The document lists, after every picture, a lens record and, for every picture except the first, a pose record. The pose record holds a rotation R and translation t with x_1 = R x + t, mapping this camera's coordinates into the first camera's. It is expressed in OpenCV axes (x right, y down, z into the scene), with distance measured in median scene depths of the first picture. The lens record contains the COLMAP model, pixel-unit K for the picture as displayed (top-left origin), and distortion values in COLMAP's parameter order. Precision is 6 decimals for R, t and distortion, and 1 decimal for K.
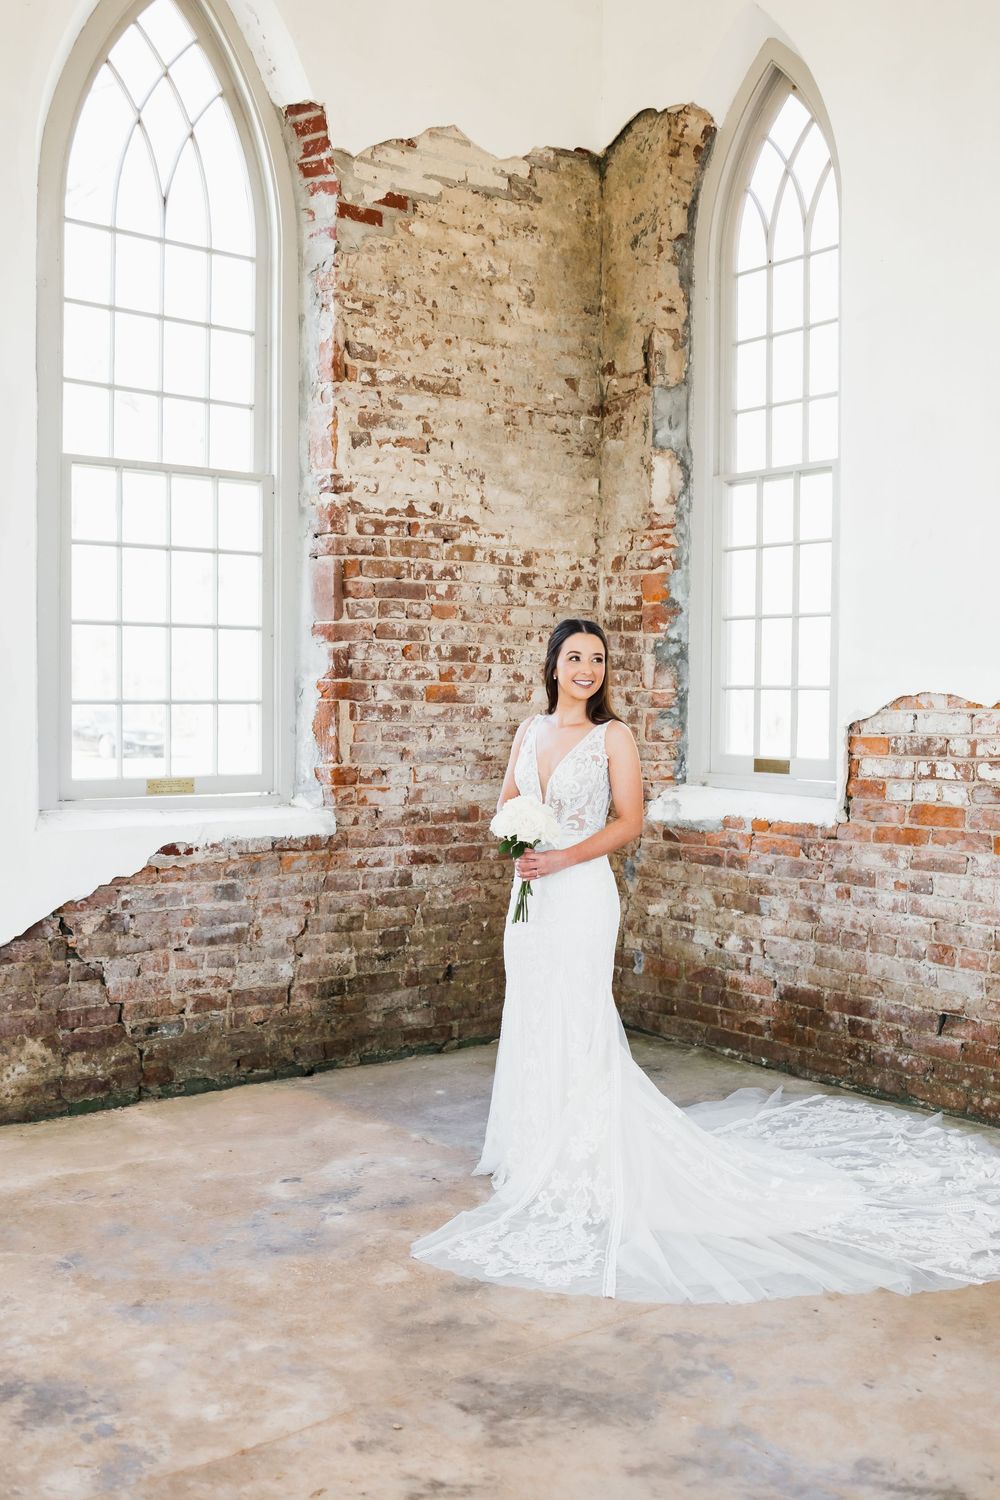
lens RADIAL K [[1477.3, 0, 606.5], [0, 1477.3, 757.3], [0, 0, 1]] dist [-0.067279, -0.003526]
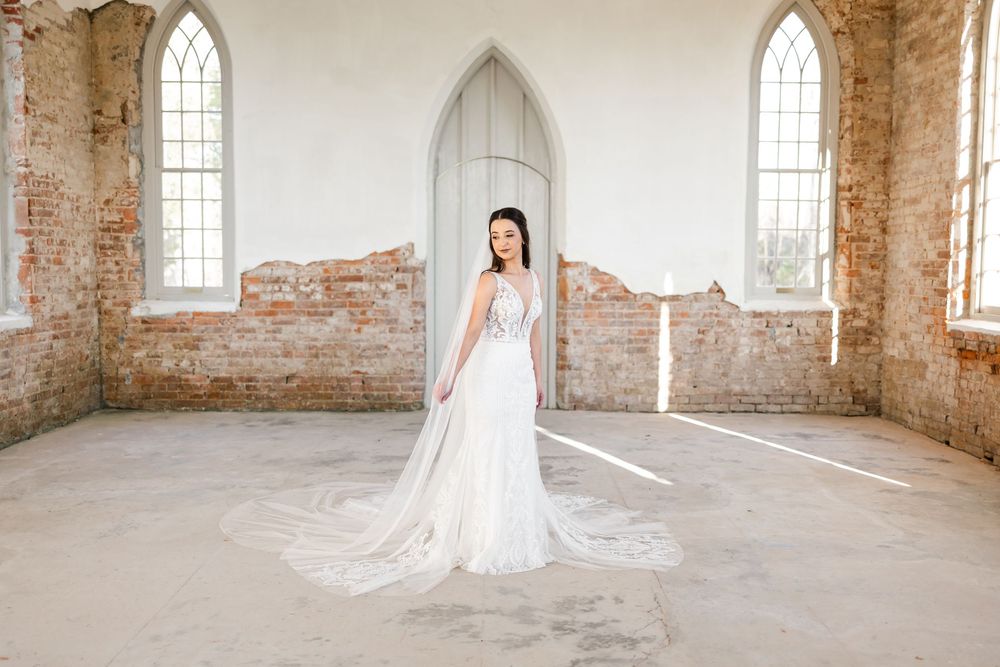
lens RADIAL K [[1025.4, 0, 513.5], [0, 1025.4, 335.3], [0, 0, 1]] dist [0.024493, -0.015788]
pose [[0.607075, -0.060362, 0.792349, -0.932758], [0.033648, 0.998169, 0.050262, 0.012823], [-0.793932, -0.003852, 0.607994, -0.466049]]
